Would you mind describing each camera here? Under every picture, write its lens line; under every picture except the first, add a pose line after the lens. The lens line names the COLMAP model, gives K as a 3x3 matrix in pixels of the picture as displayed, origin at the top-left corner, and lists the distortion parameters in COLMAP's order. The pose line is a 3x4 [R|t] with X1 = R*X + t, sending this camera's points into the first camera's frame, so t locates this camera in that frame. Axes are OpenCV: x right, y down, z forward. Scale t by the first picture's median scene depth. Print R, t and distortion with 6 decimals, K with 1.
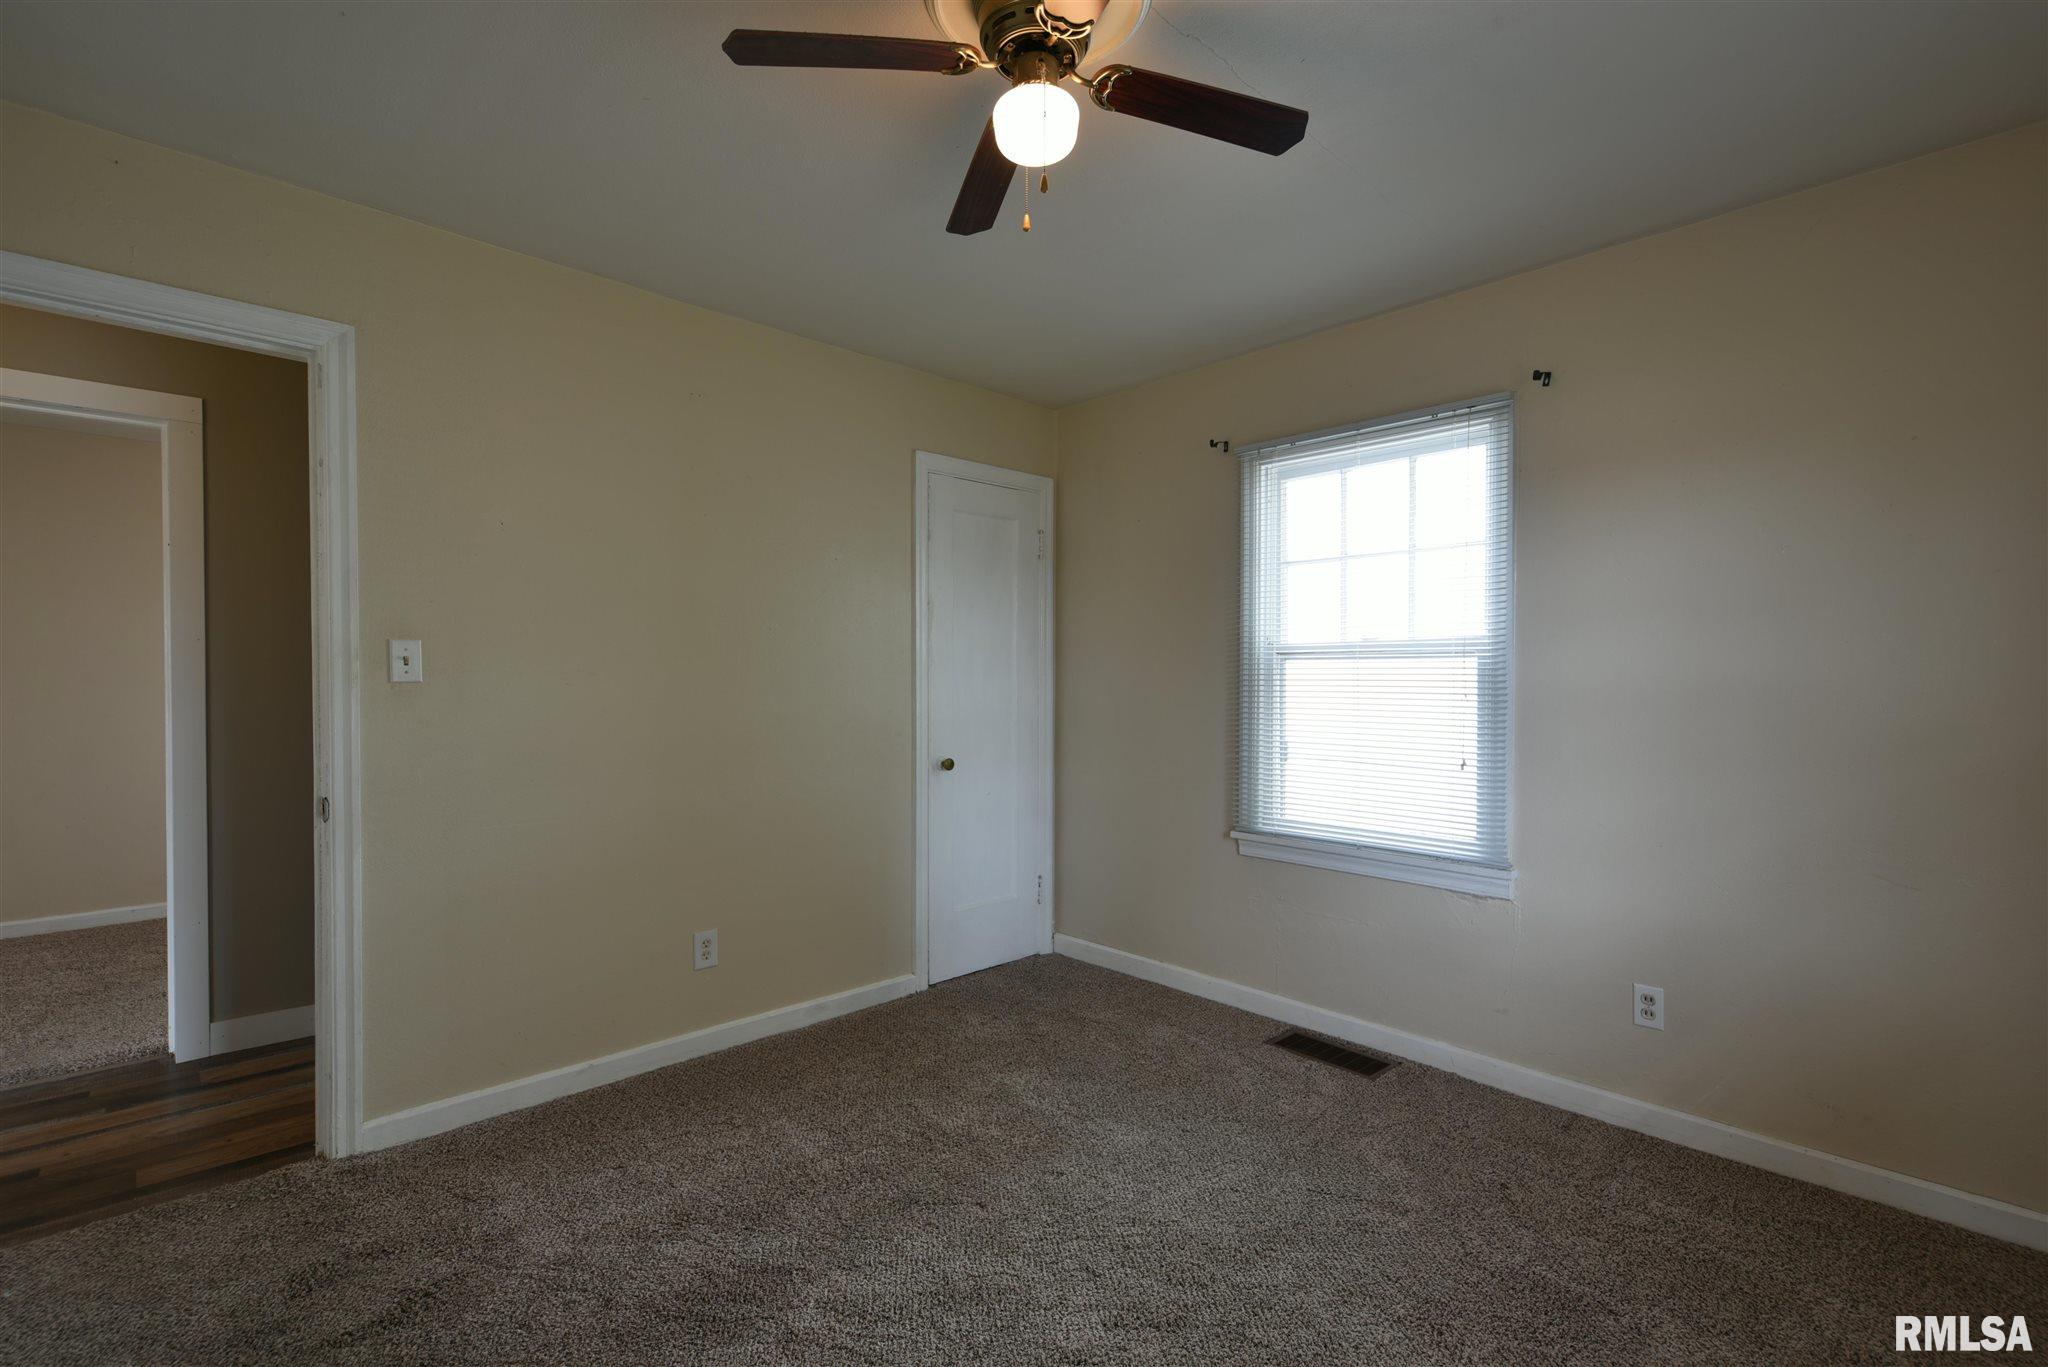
lens RADIAL K [[917.5, 0, 1022.1], [0, 917.5, 696.1], [0, 0, 1]] dist [0.005053, 0.000042]
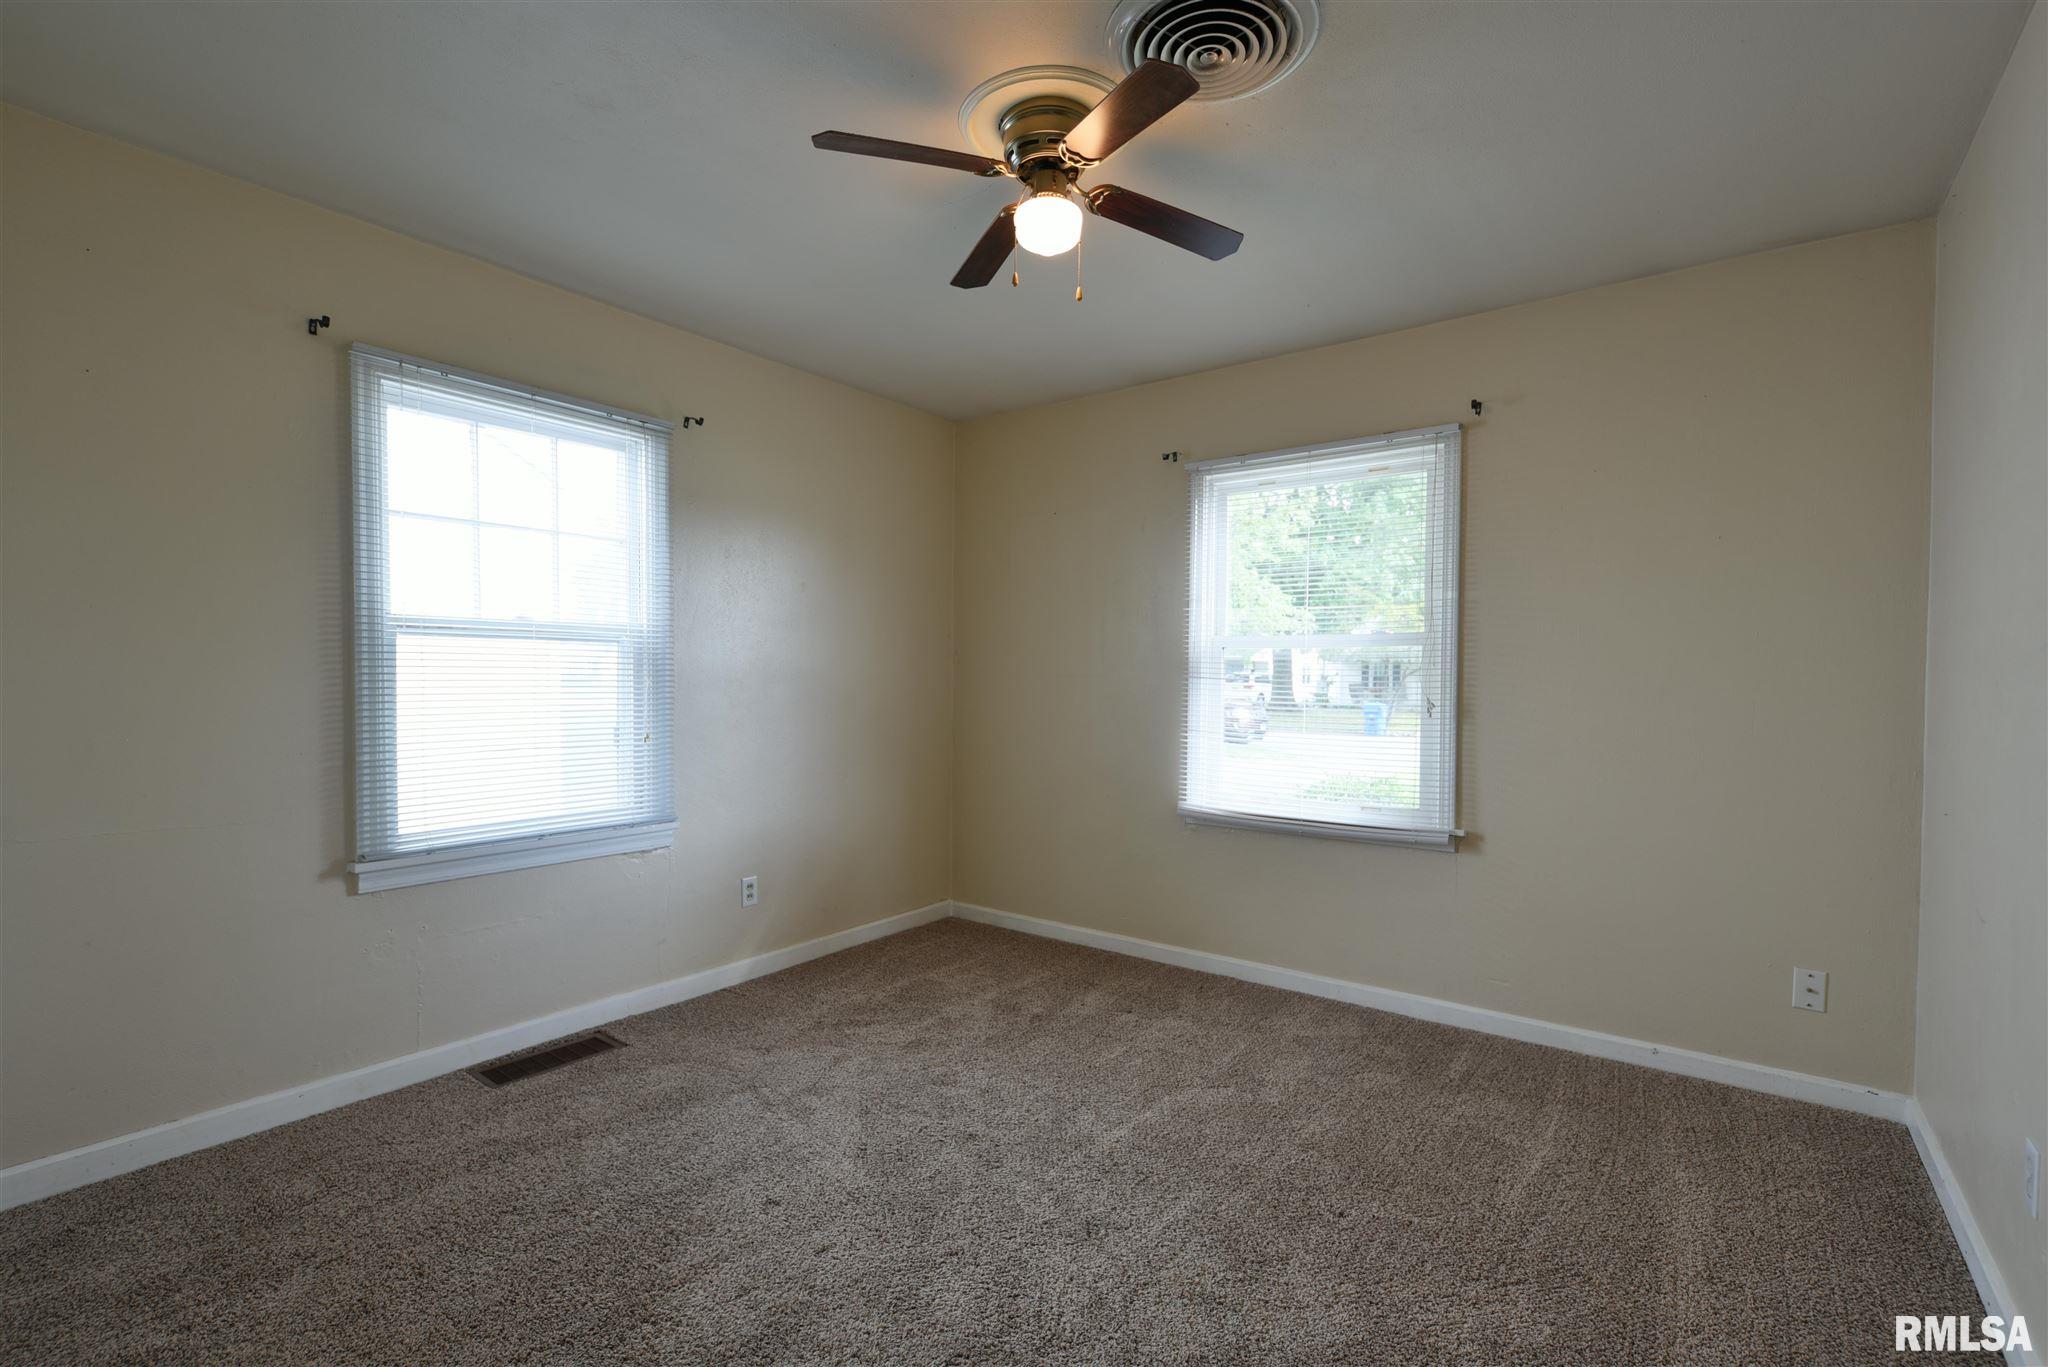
lens RADIAL K [[917.5, 0, 1015.6], [0, 917.5, 689.7], [0, 0, 1]] dist [0.005053, 0.000042]
pose [[-0.152668, -0.029578, 0.987835, -0.657588], [0.002833, 0.999535, 0.030366, -0.016517], [-0.988273, 0.007435, -0.152513, 0.670825]]
